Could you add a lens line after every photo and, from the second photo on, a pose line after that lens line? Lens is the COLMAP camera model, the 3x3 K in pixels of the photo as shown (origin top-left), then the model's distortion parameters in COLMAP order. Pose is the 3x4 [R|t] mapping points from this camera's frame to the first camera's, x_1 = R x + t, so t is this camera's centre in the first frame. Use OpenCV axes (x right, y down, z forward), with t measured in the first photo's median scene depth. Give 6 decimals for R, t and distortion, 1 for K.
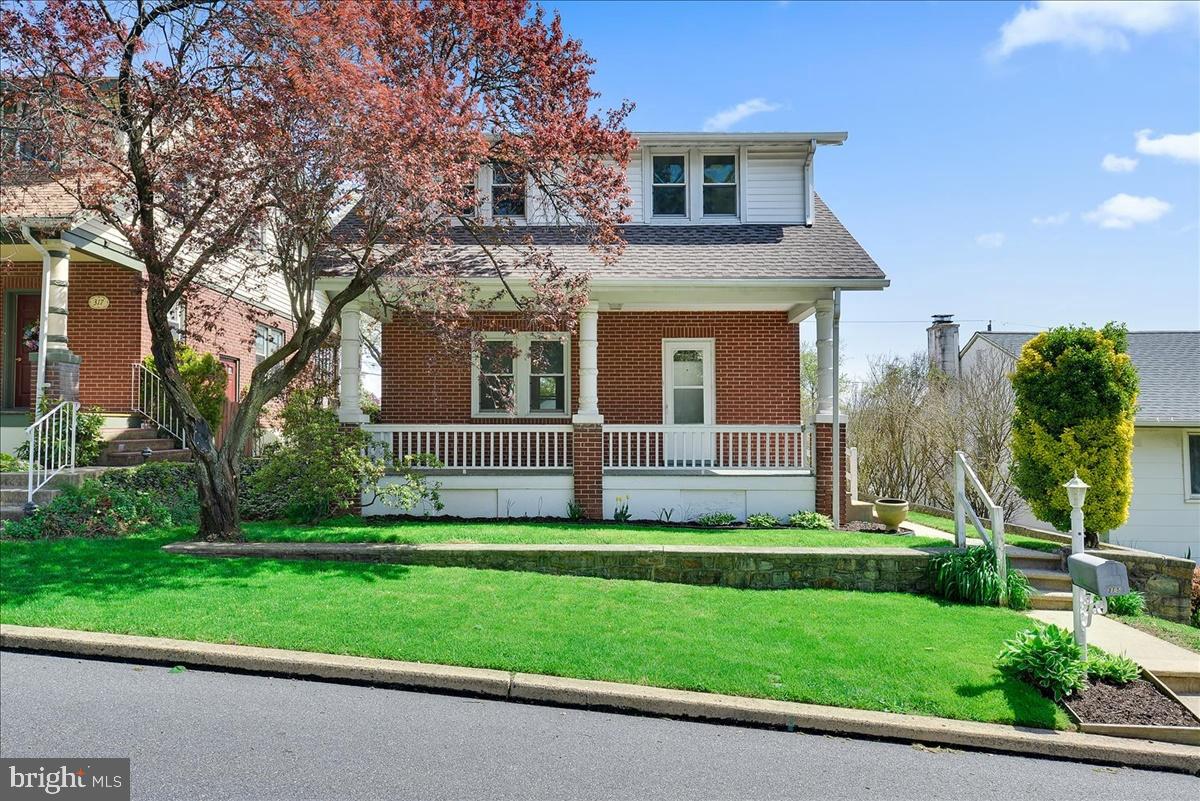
lens RADIAL K [[739.3, 0, 599.3], [0, 739.3, 400.7], [0, 0, 1]] dist [0.003250, 0.000349]
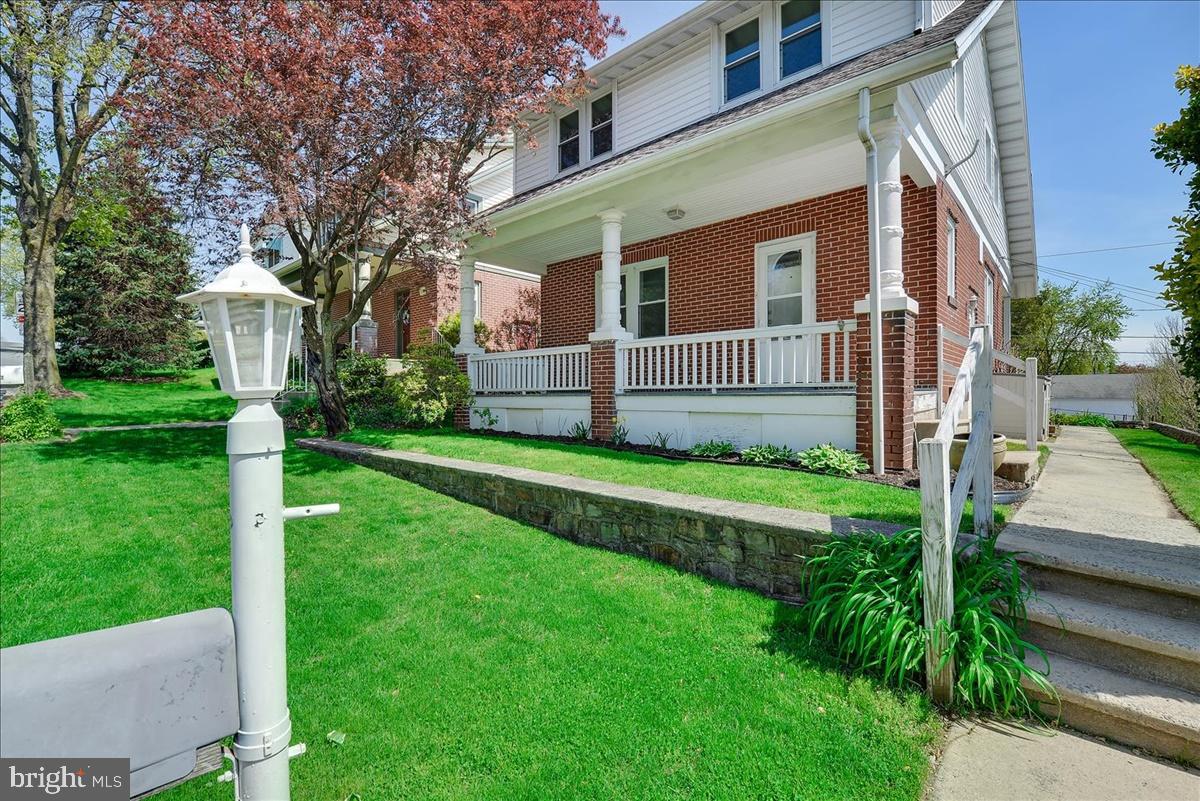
lens RADIAL K [[519.1, 0, 599.4], [0, 519.1, 400.9], [0, 0, 1]] dist [-0.005574, -0.002411]
pose [[0.757520, 0.002043, -0.652809, 0.544682], [0.043777, 0.997585, 0.053921, 0.093741], [0.651343, -0.069424, 0.755601, 0.639348]]
